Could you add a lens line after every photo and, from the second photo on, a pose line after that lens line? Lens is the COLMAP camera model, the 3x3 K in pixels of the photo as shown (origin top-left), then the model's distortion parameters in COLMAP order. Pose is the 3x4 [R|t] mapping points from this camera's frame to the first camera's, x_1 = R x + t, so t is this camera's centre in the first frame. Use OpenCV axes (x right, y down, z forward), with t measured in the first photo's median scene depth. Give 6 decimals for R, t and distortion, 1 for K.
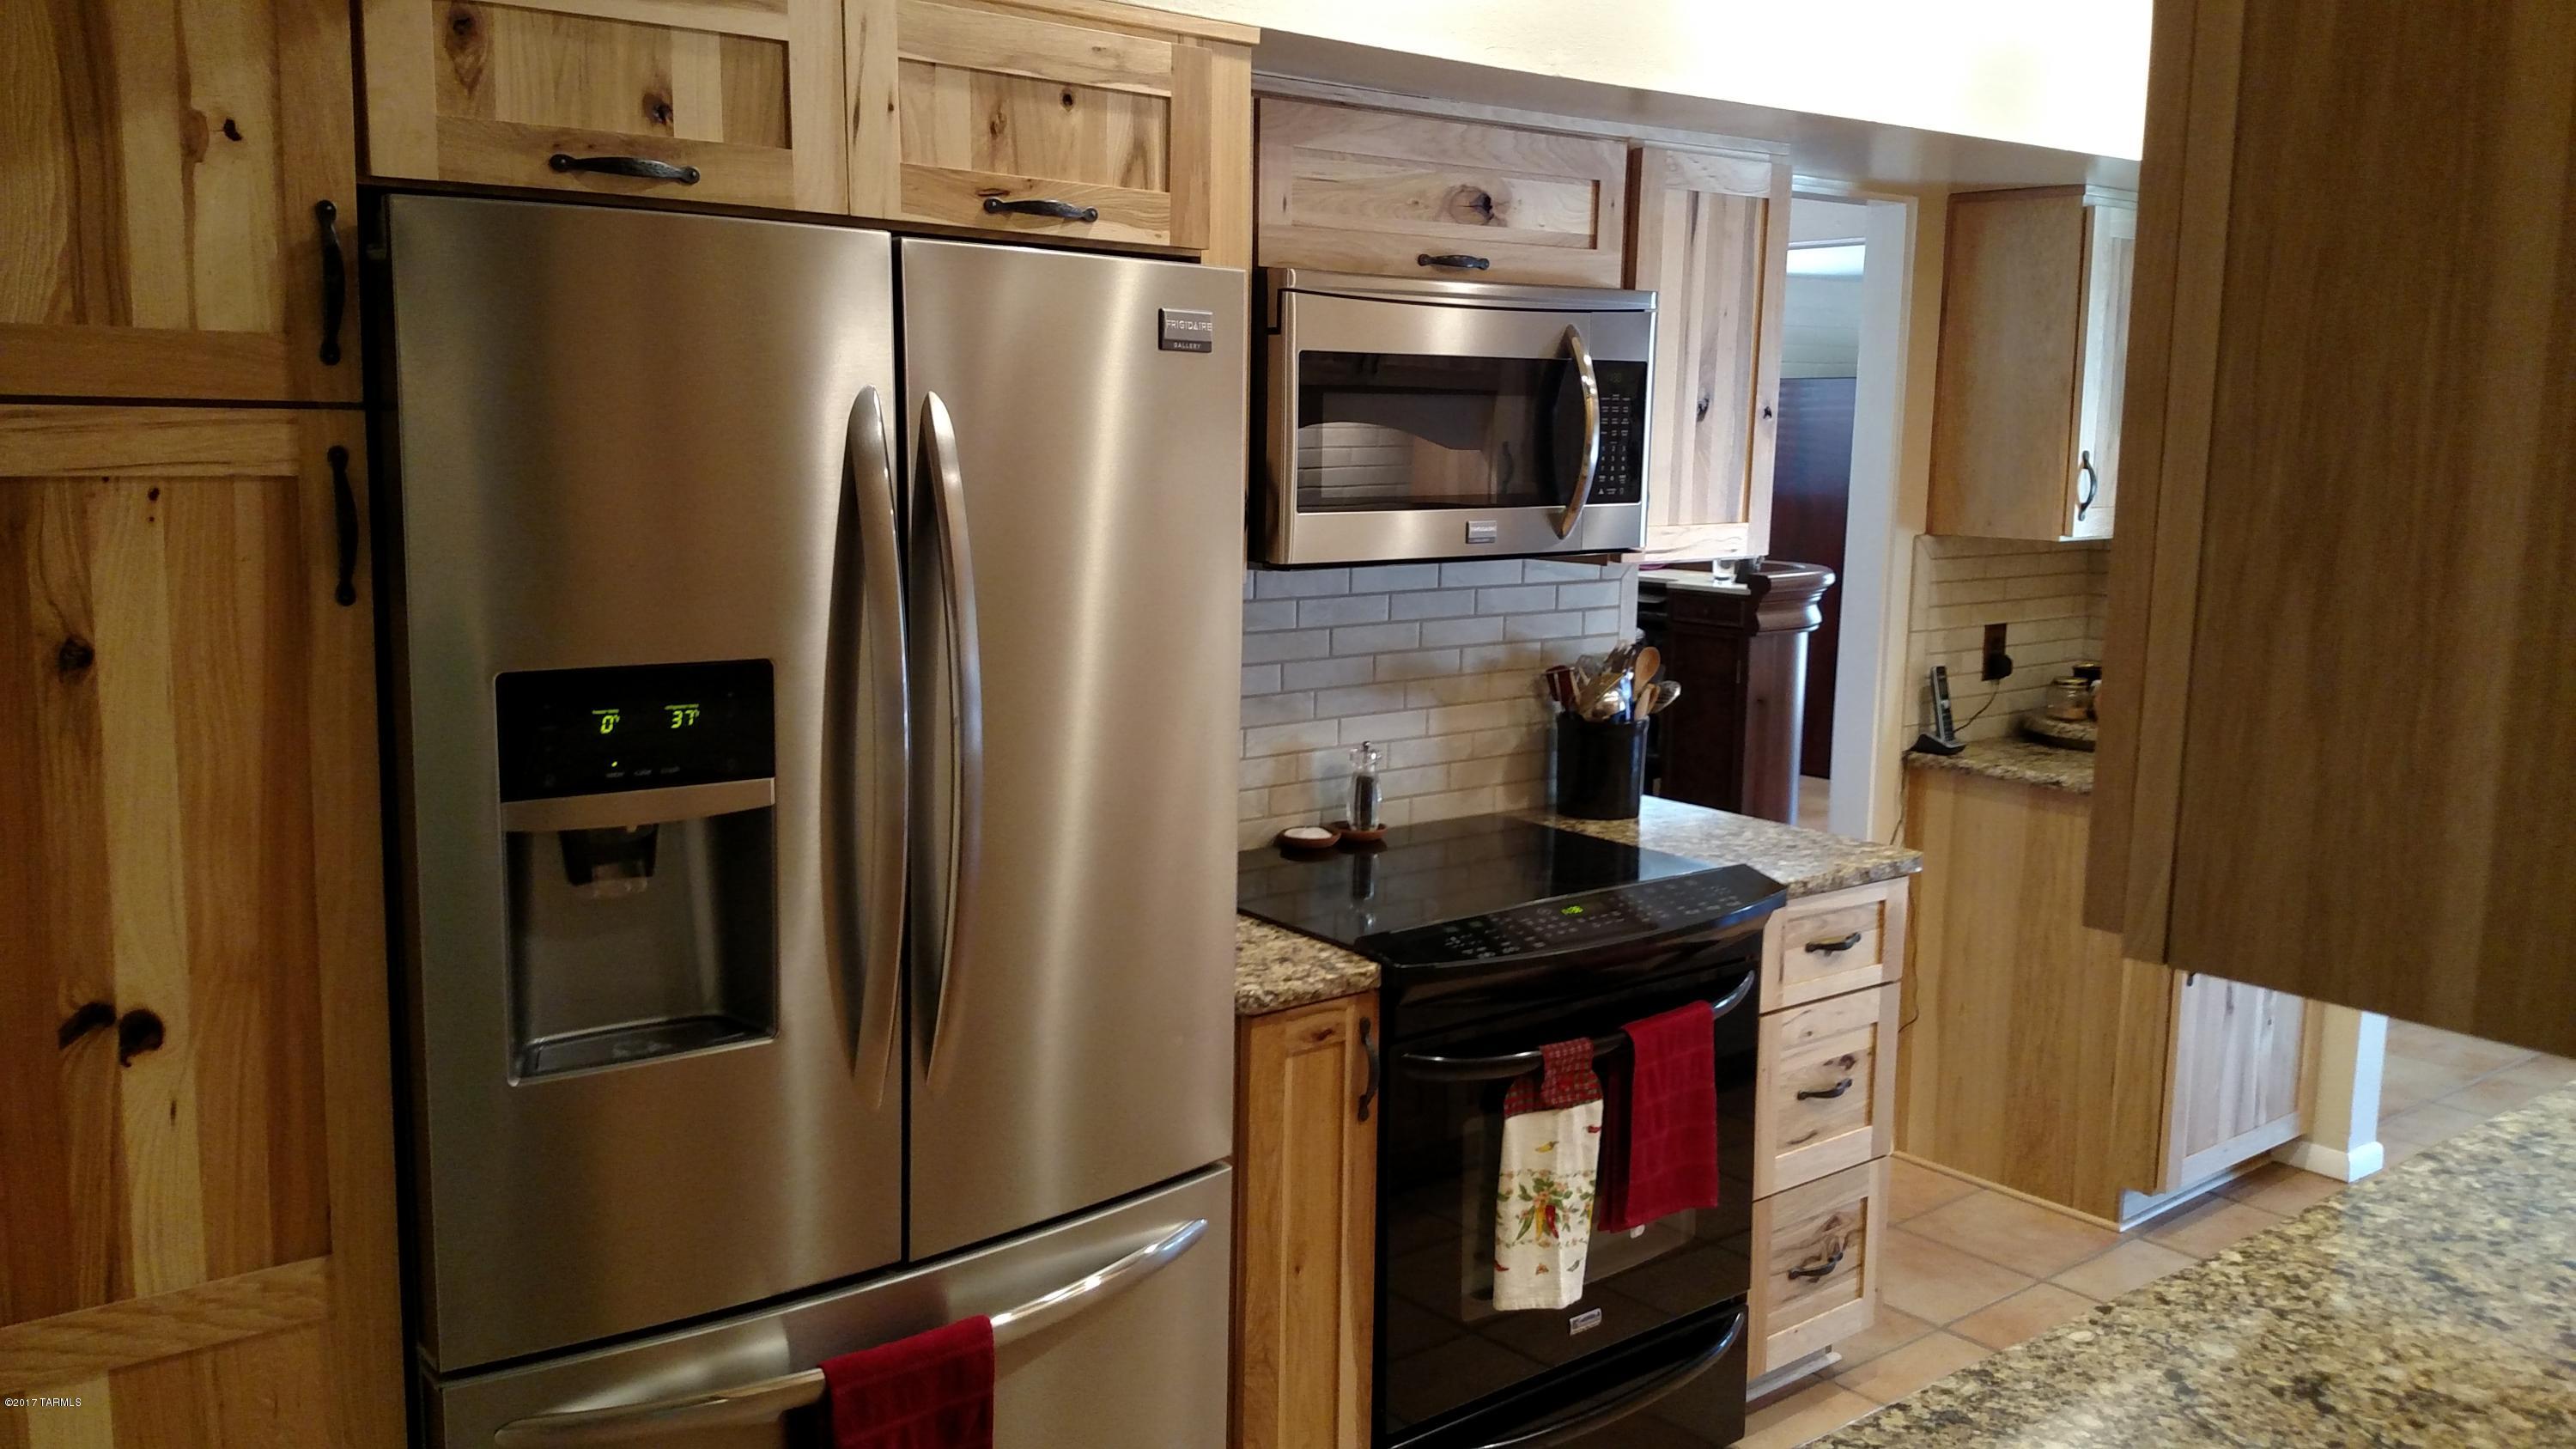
lens RADIAL K [[1975.6, 0, 1290.0], [0, 1975.6, 755.4], [0, 0, 1]] dist [0.112335, -0.177656]
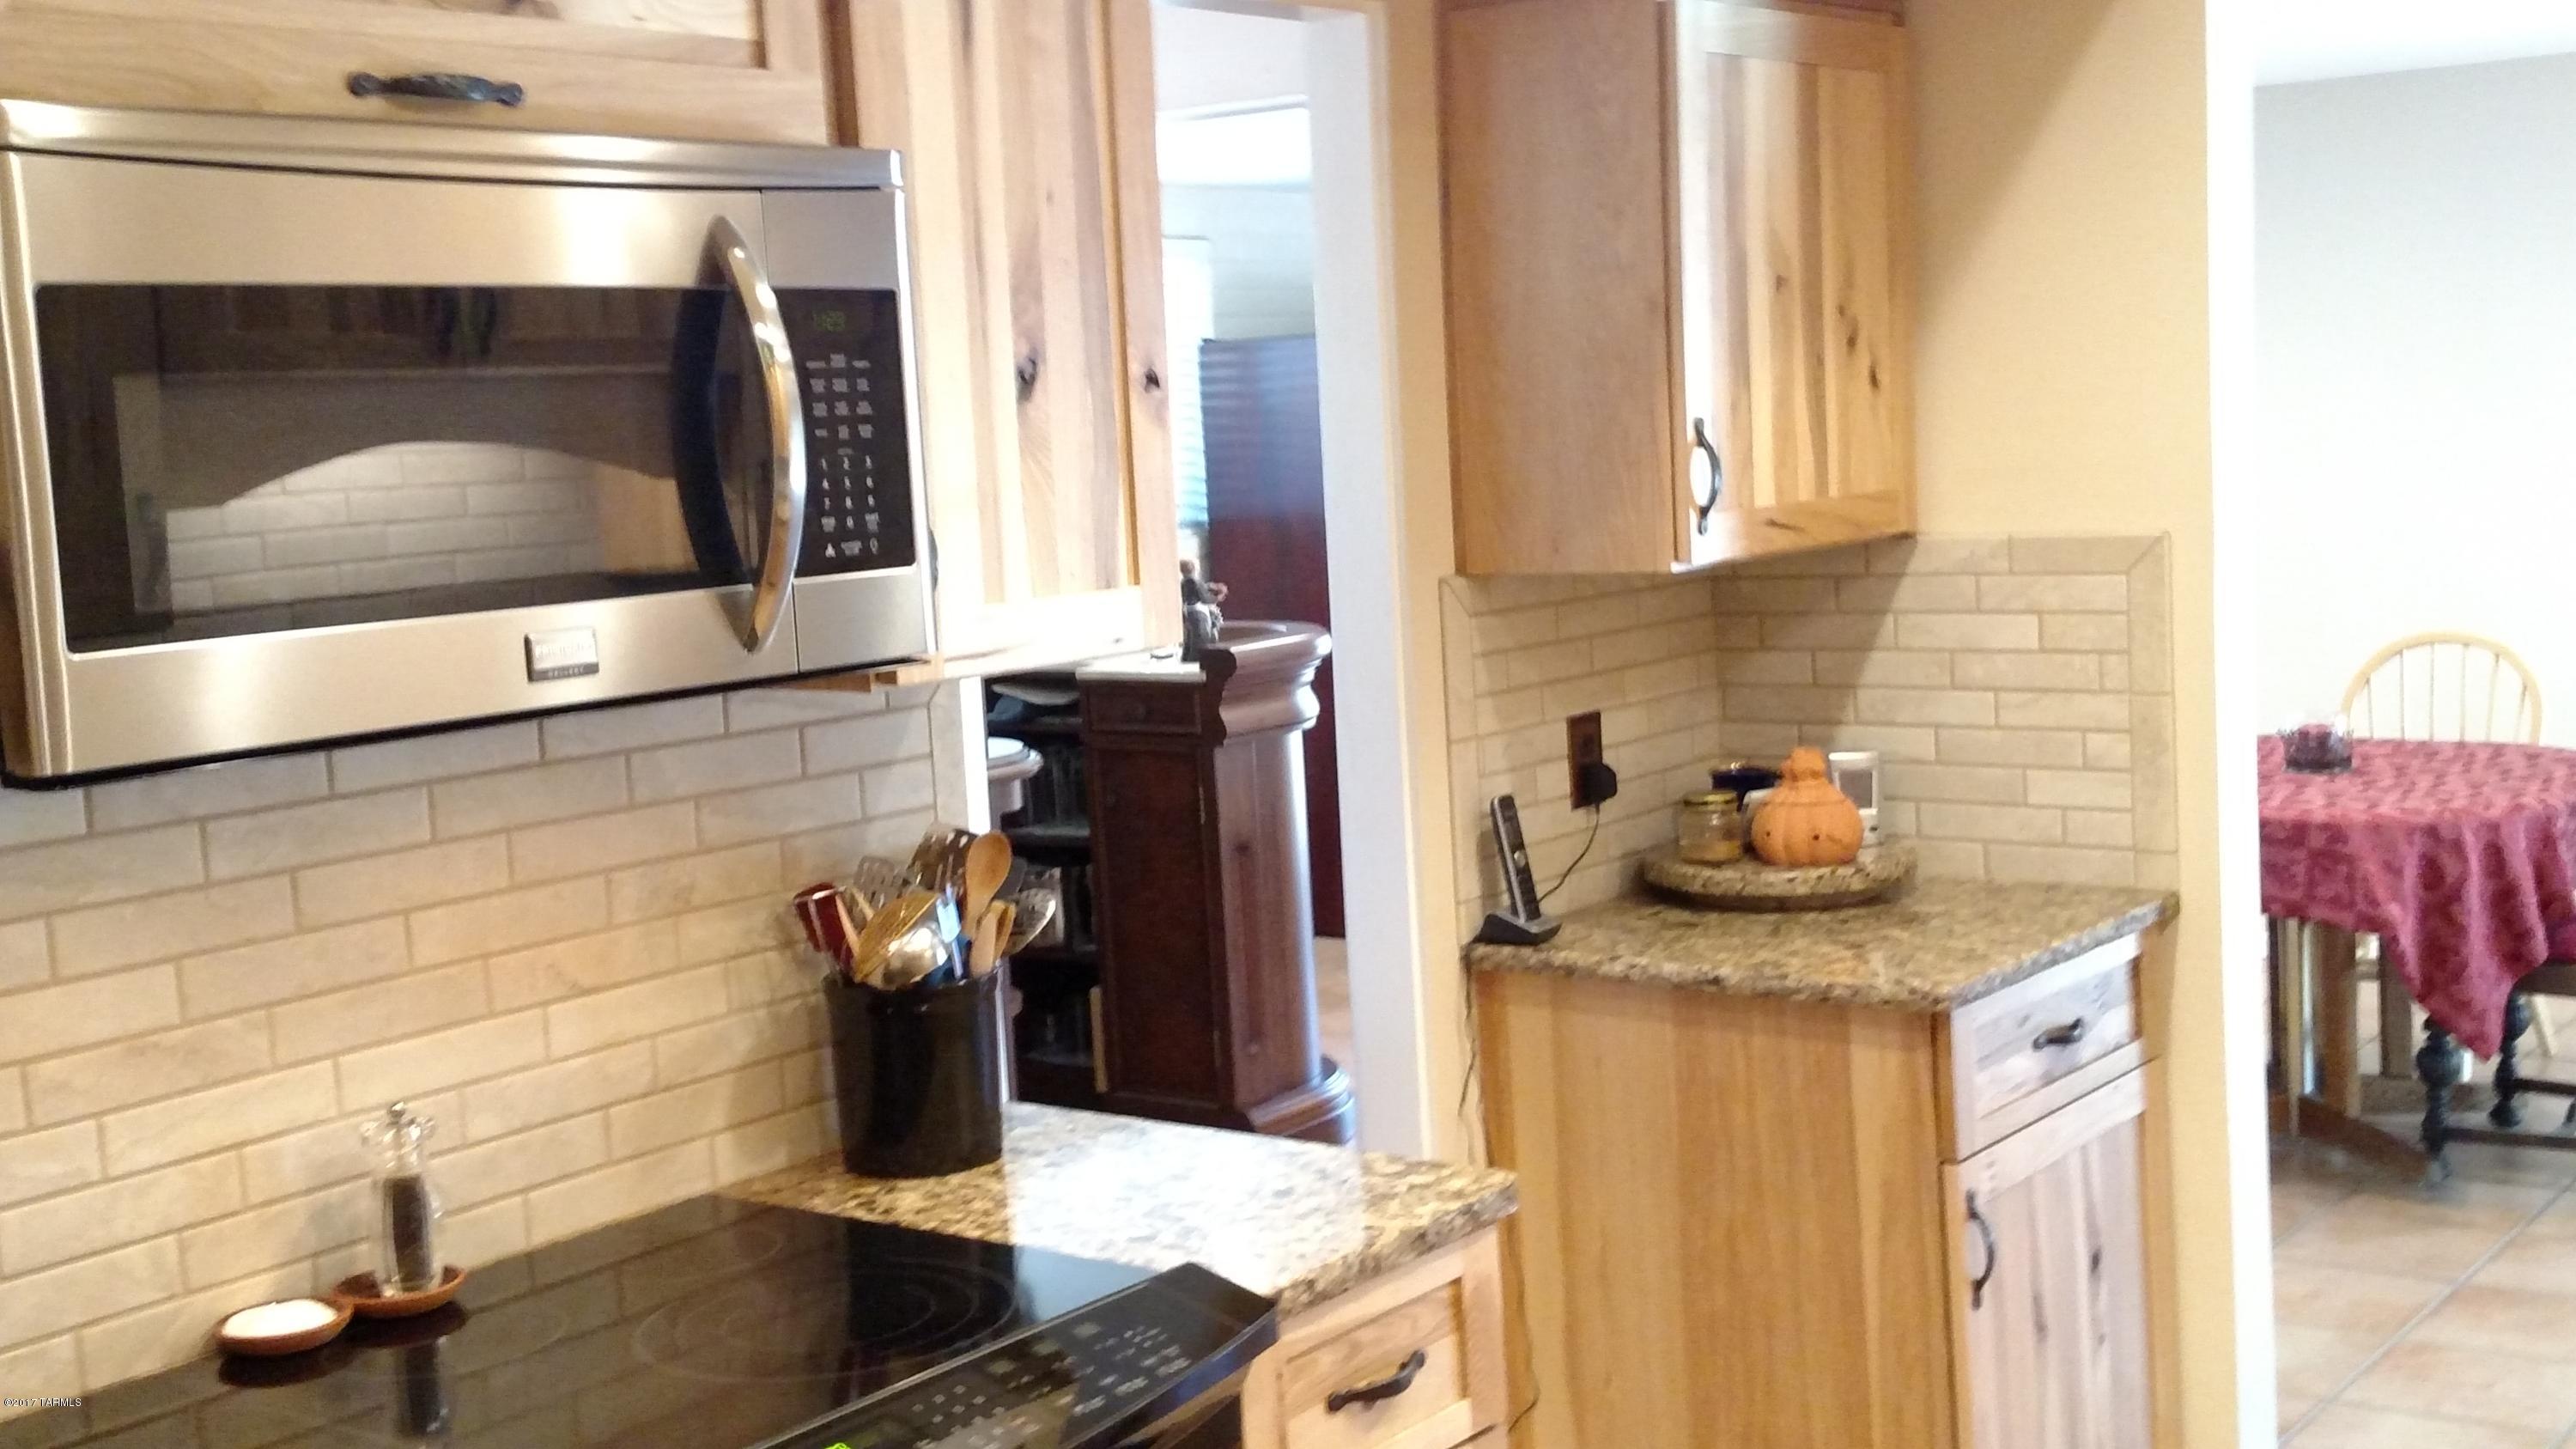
lens RADIAL K [[2805.6, 0, 1288.0], [0, 2805.6, 724.5], [0, 0, 1]] dist [0.287971, -0.746157]
pose [[0.966729, -0.091248, 0.238974, 0.081217], [0.106266, 0.993044, -0.050705, -0.035944], [-0.232685, 0.074412, 0.969701, 0.250553]]
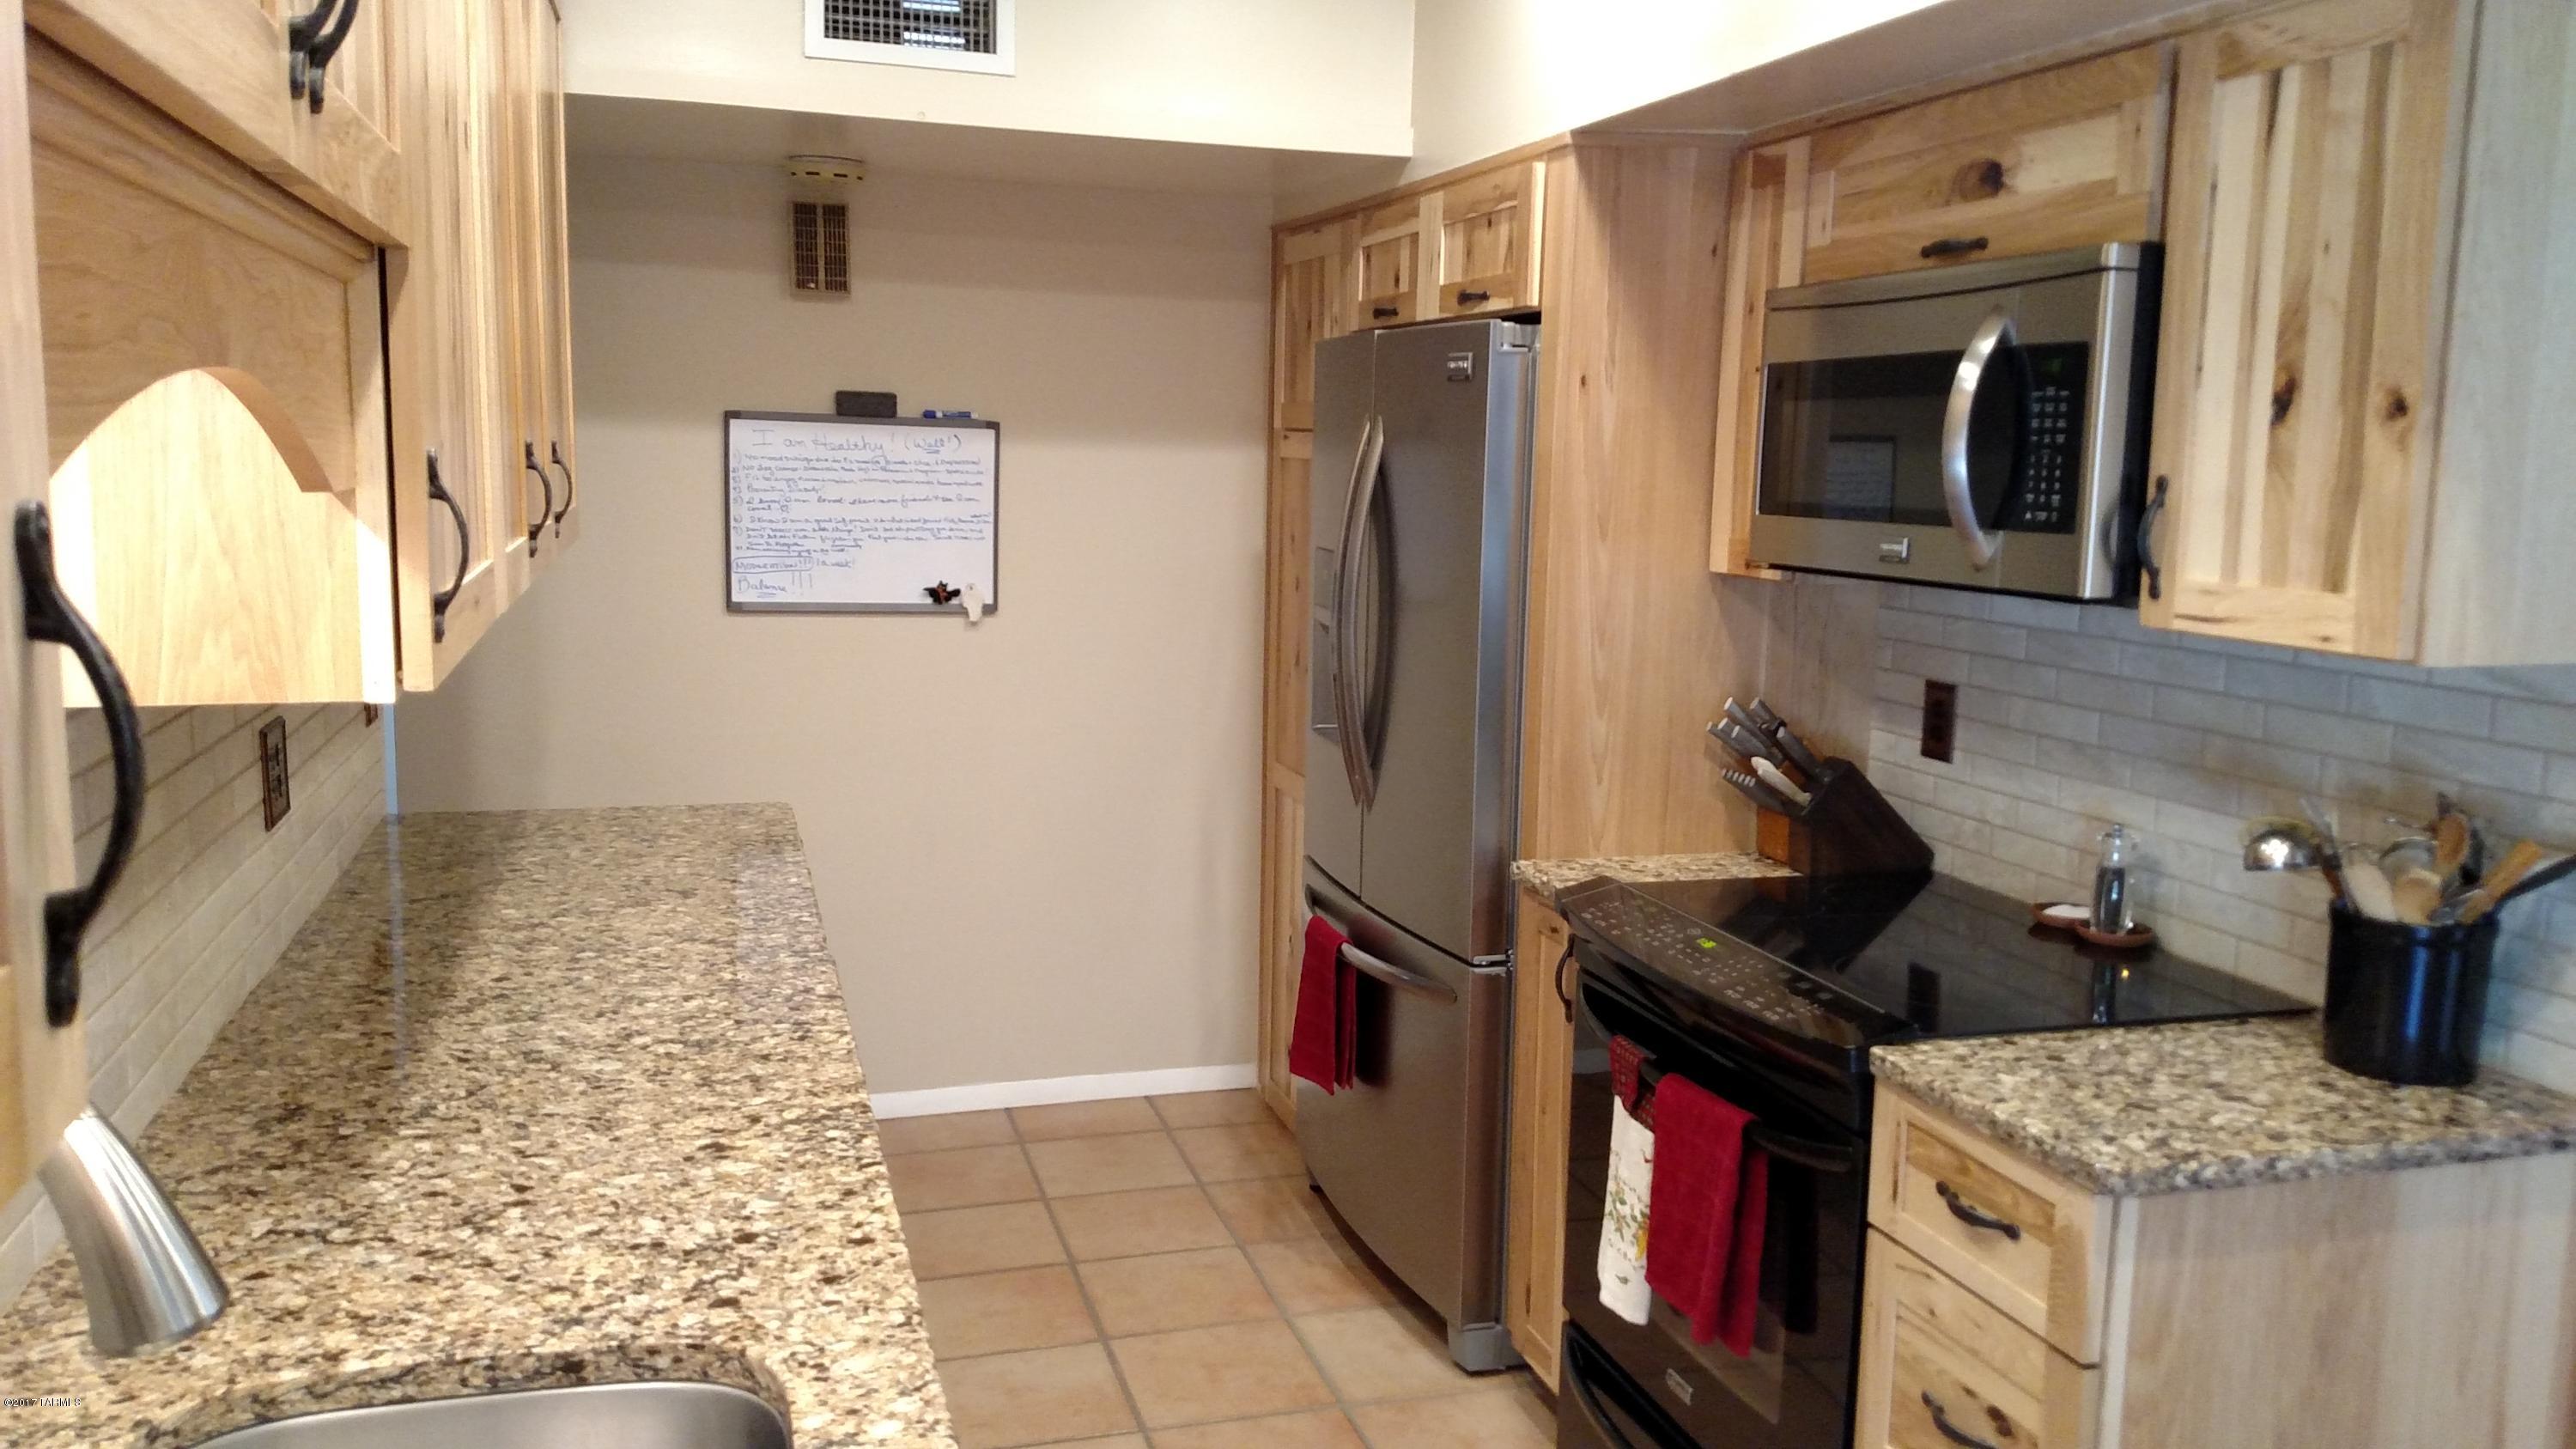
lens RADIAL K [[1975.6, 0, 1290.0], [0, 1975.6, 755.4], [0, 0, 1]] dist [0.112335, -0.177656]
pose [[-0.357440, 0.125918, -0.925409, 0.843110], [-0.181594, 0.962588, 0.201118, -0.126330], [0.916111, 0.239937, -0.321201, 0.865281]]
